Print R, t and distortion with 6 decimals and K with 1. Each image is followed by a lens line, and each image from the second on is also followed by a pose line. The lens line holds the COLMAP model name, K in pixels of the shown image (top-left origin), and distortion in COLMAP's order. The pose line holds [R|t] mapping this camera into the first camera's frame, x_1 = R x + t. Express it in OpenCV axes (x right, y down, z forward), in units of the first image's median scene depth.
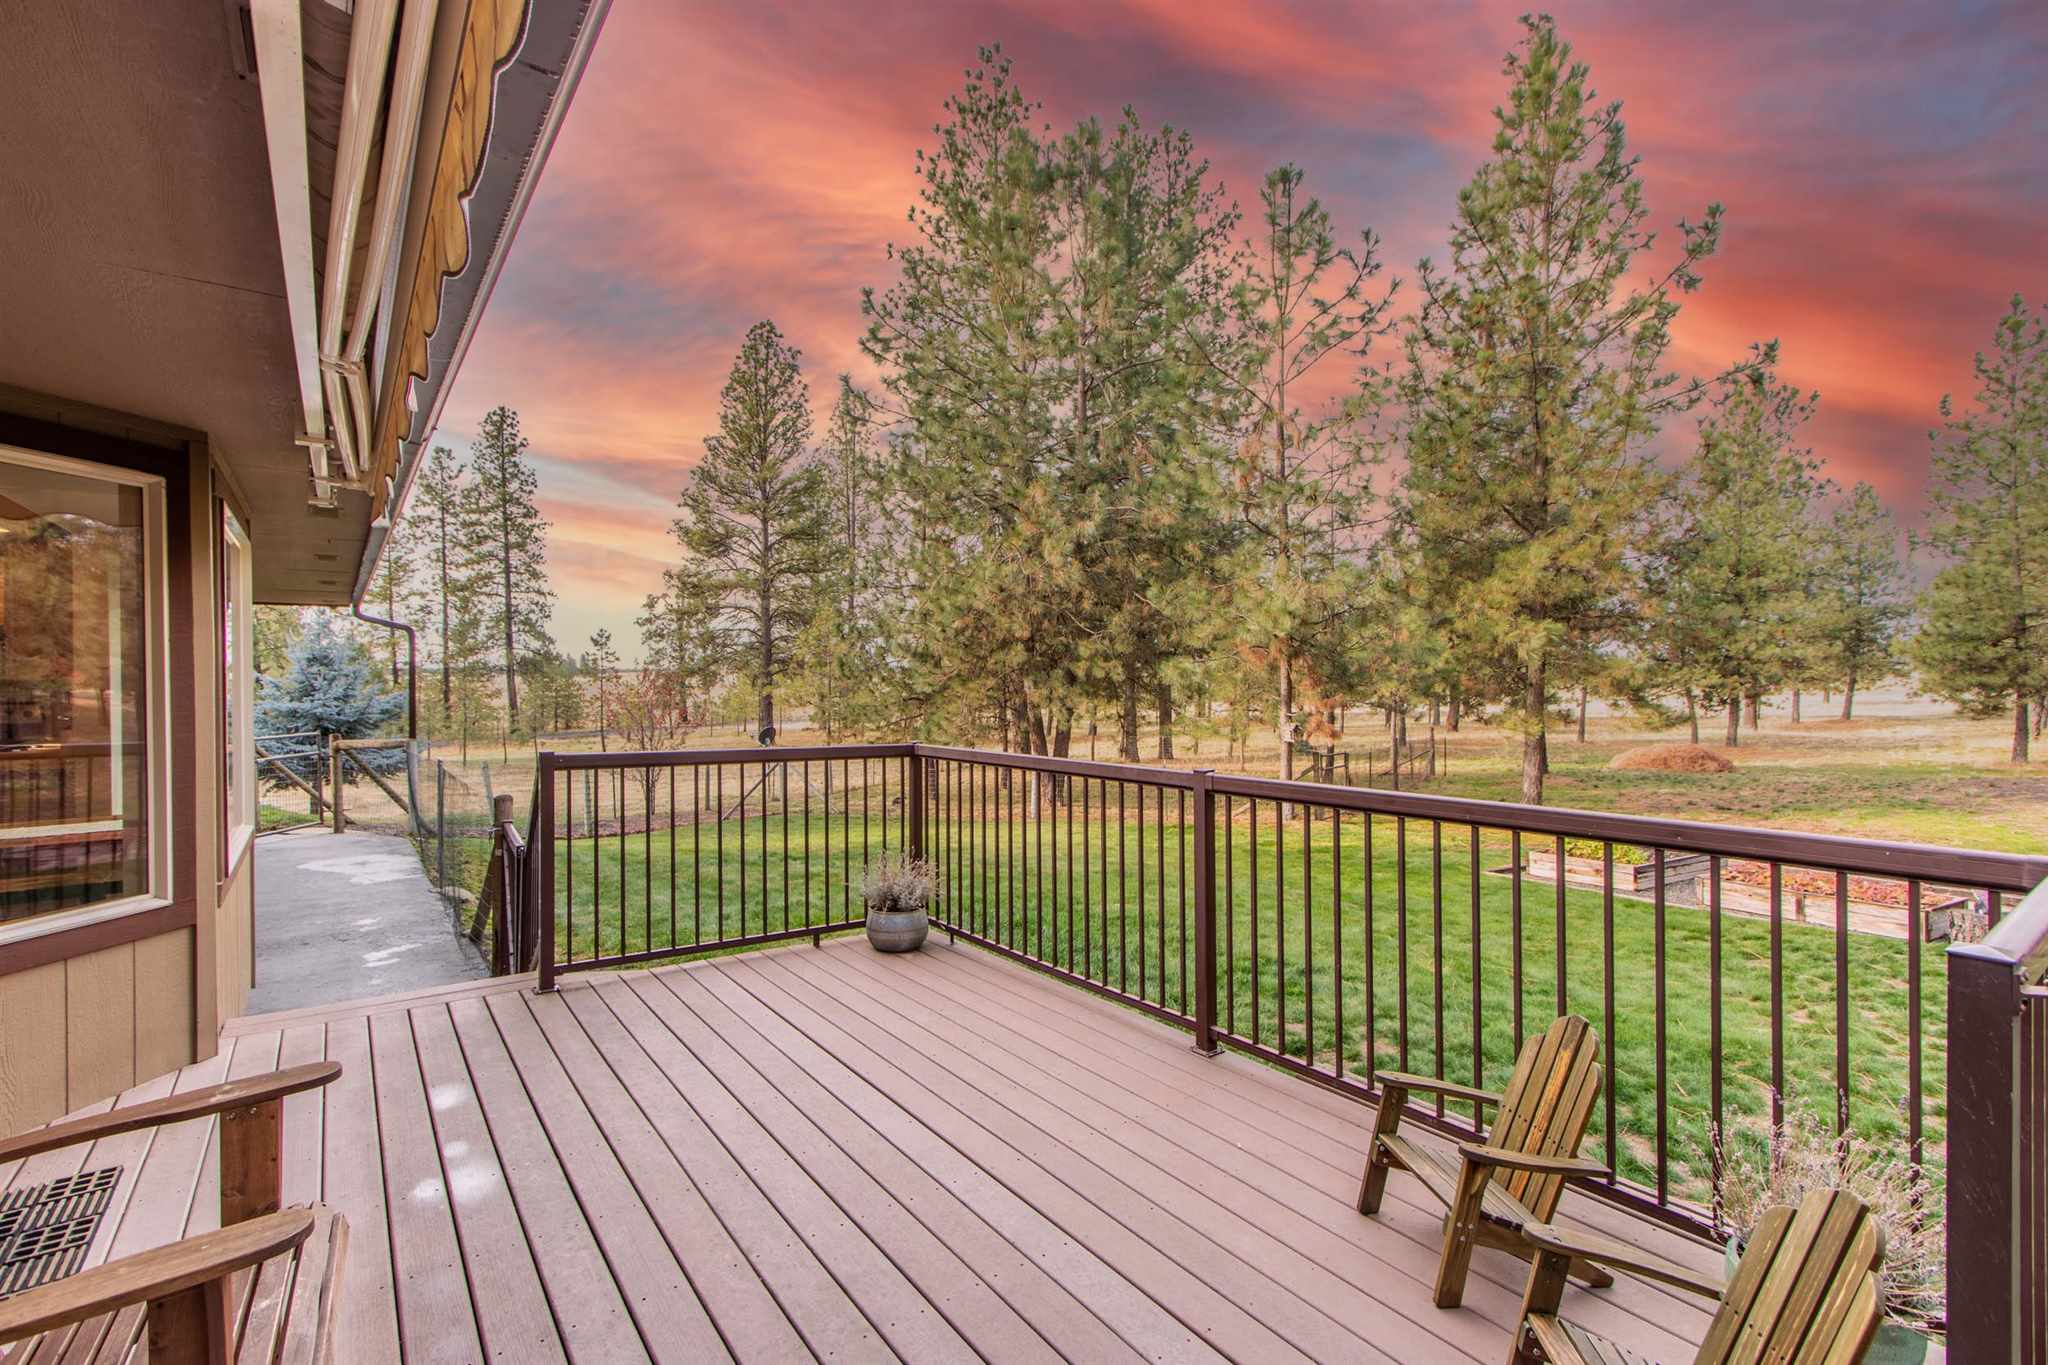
lens RADIAL K [[950.3, 0, 1024.0], [0, 950.3, 682.5], [0, 0, 1]] dist [0.001400, 0.000193]
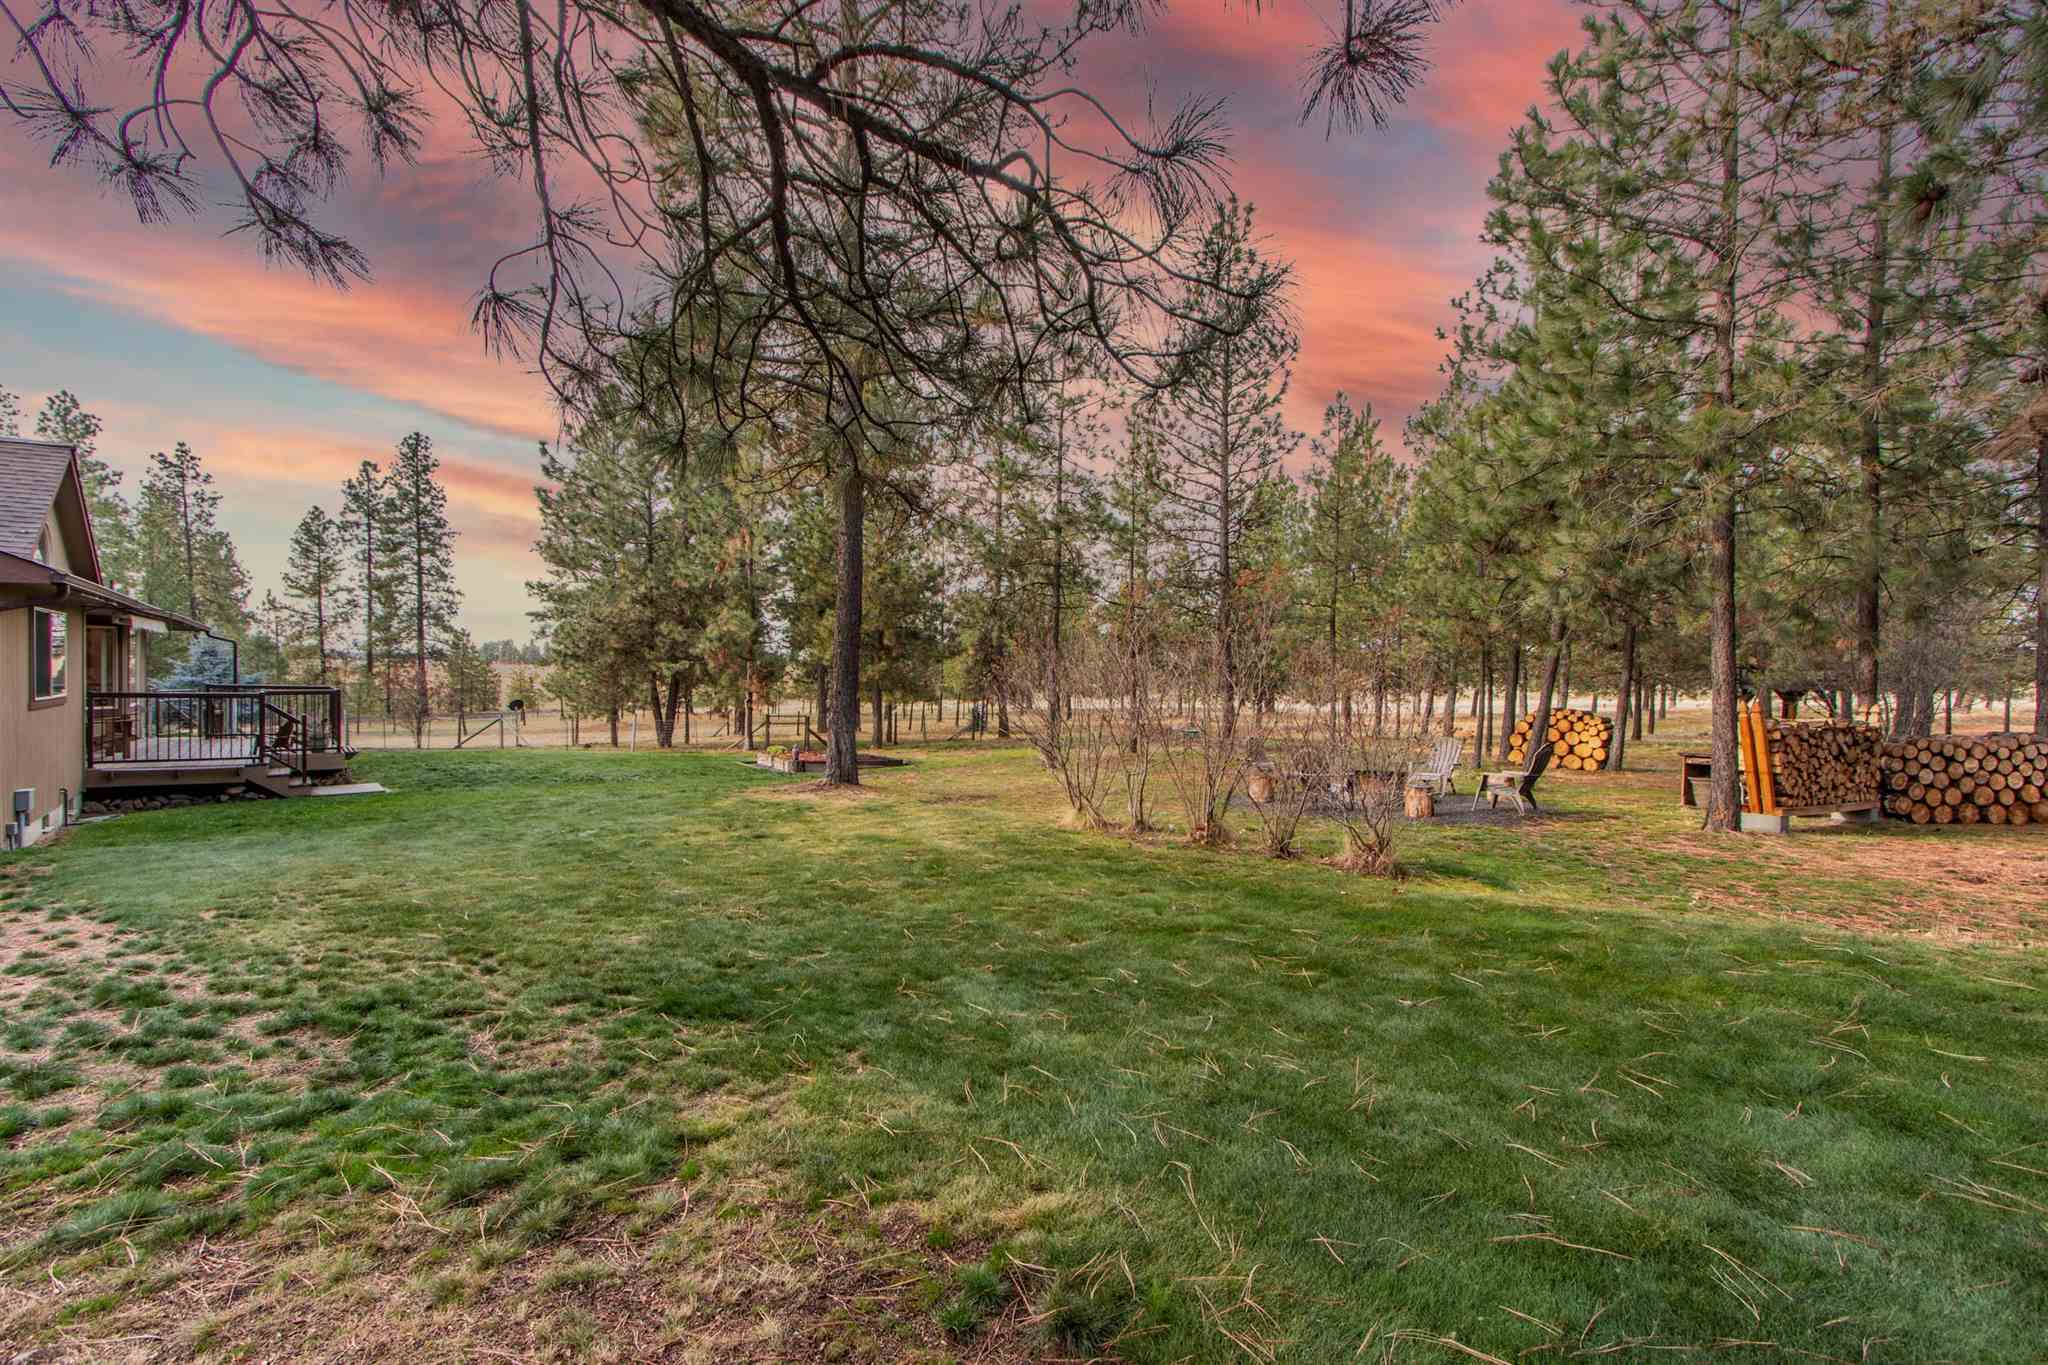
lens RADIAL K [[938.4, 0, 993.7], [0, 938.4, 681.2], [0, 0, 1]] dist [0.002841, -0.000366]
pose [[0.999705, 0.019074, 0.015019, 0.143600], [-0.019112, 0.999814, 0.002392, -0.000823], [-0.014971, -0.002678, 0.999884, -0.159663]]
